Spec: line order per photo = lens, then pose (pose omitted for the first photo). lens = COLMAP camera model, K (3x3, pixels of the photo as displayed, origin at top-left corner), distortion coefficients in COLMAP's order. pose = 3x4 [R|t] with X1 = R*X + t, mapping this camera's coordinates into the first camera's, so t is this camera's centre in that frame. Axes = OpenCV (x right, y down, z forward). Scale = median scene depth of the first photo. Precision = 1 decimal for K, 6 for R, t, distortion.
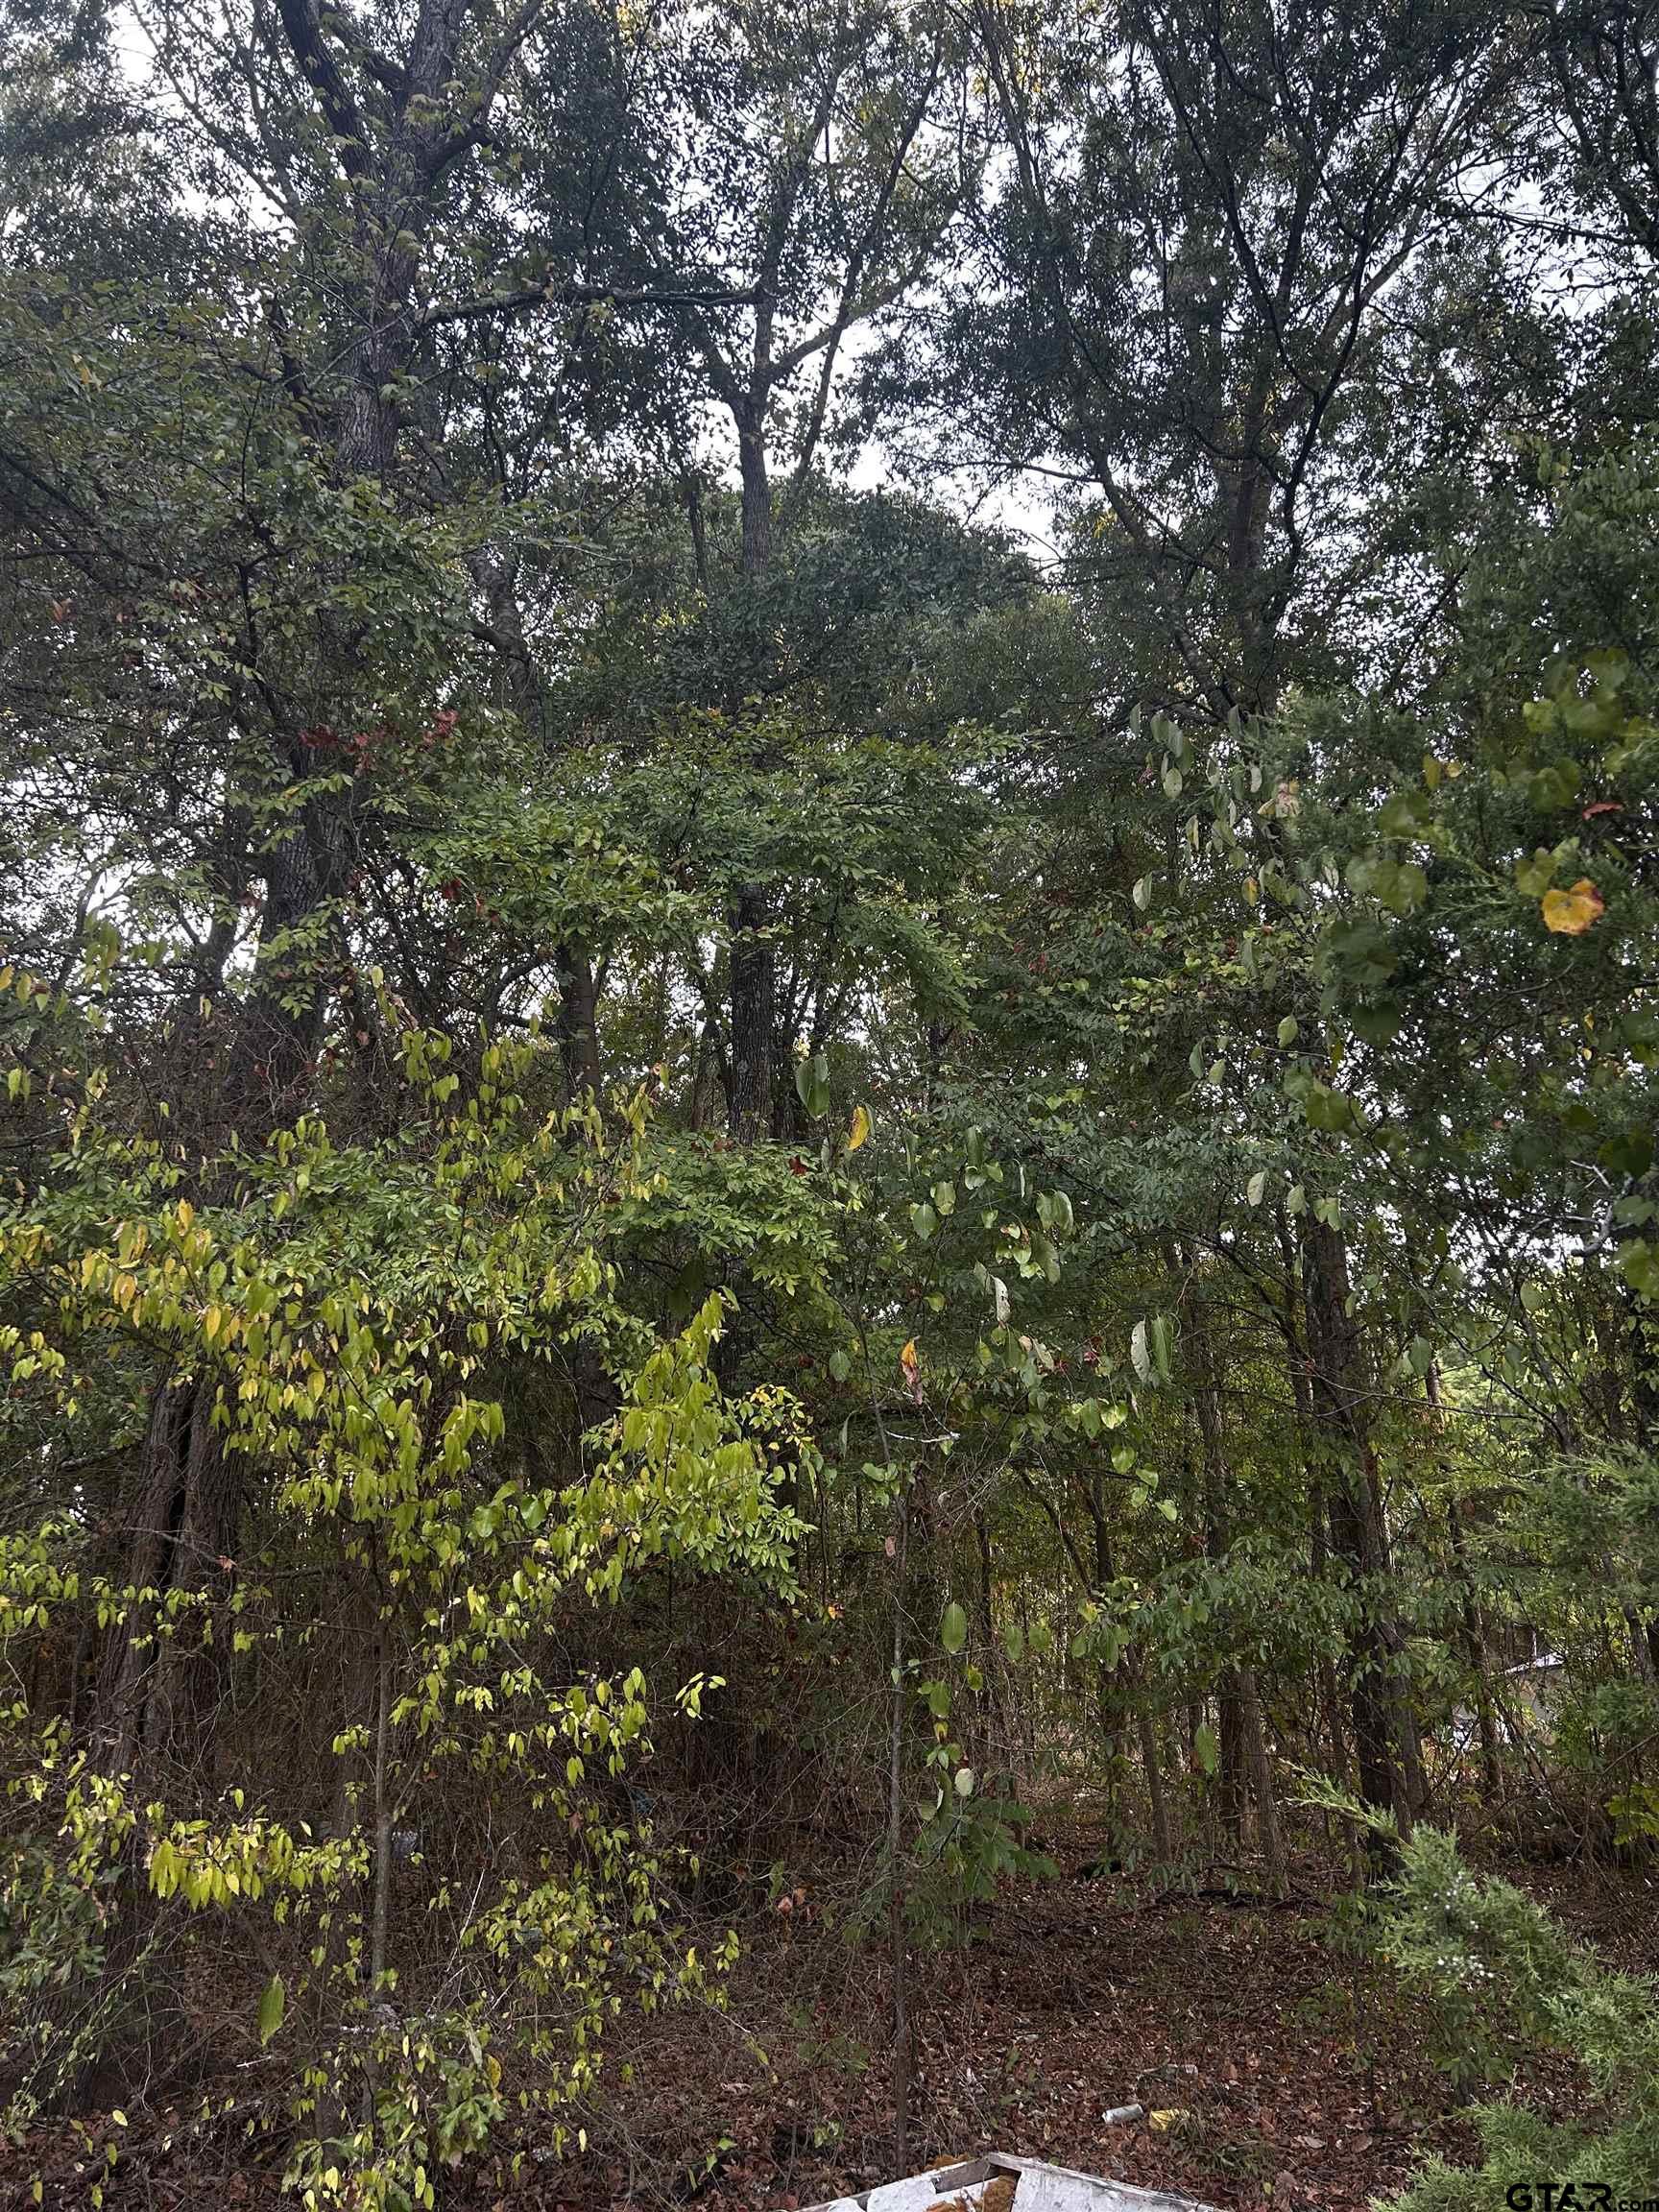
lens RADIAL K [[1674.7, 0, 829.5], [0, 1674.7, 1106.0], [0, 0, 1]] dist [0.075028, -0.099628]
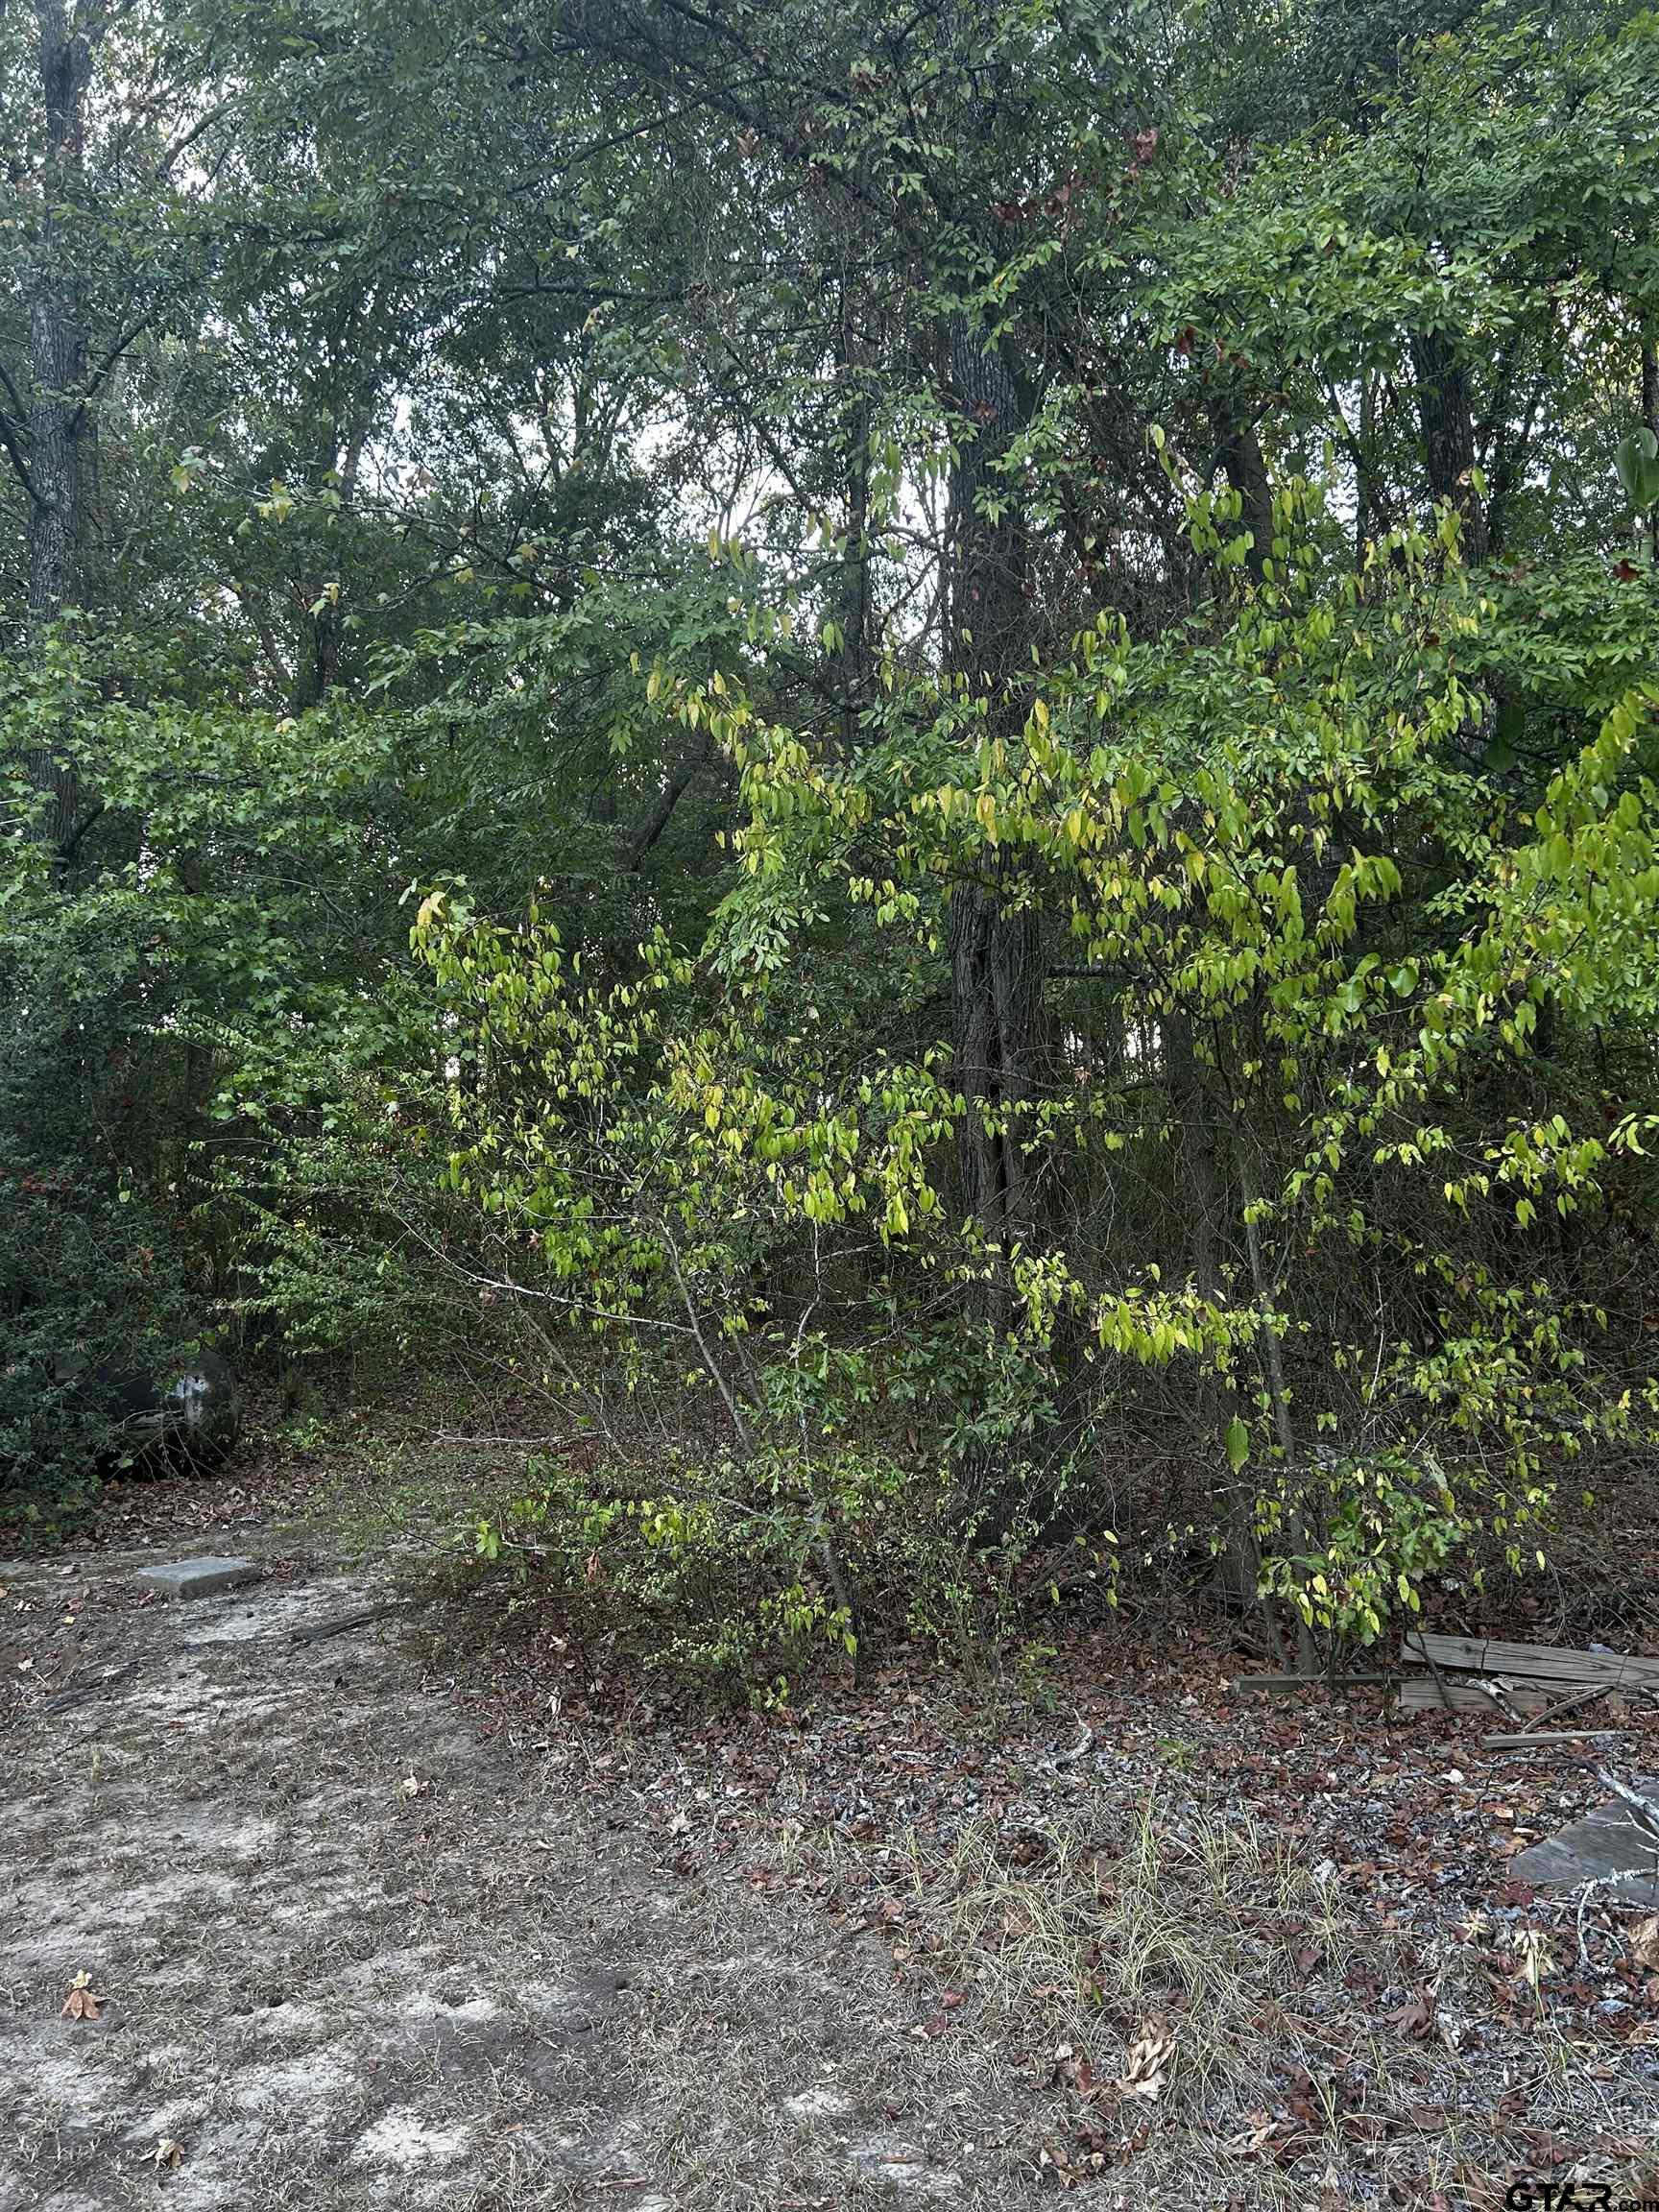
lens RADIAL K [[1674.7, 0, 829.5], [0, 1674.7, 1106.0], [0, 0, 1]] dist [0.075028, -0.099628]
pose [[0.910867, -0.103394, -0.399538, -0.096450], [0.203663, 0.954629, 0.217268, 0.033760], [0.358946, -0.279273, 0.890598, 0.006296]]
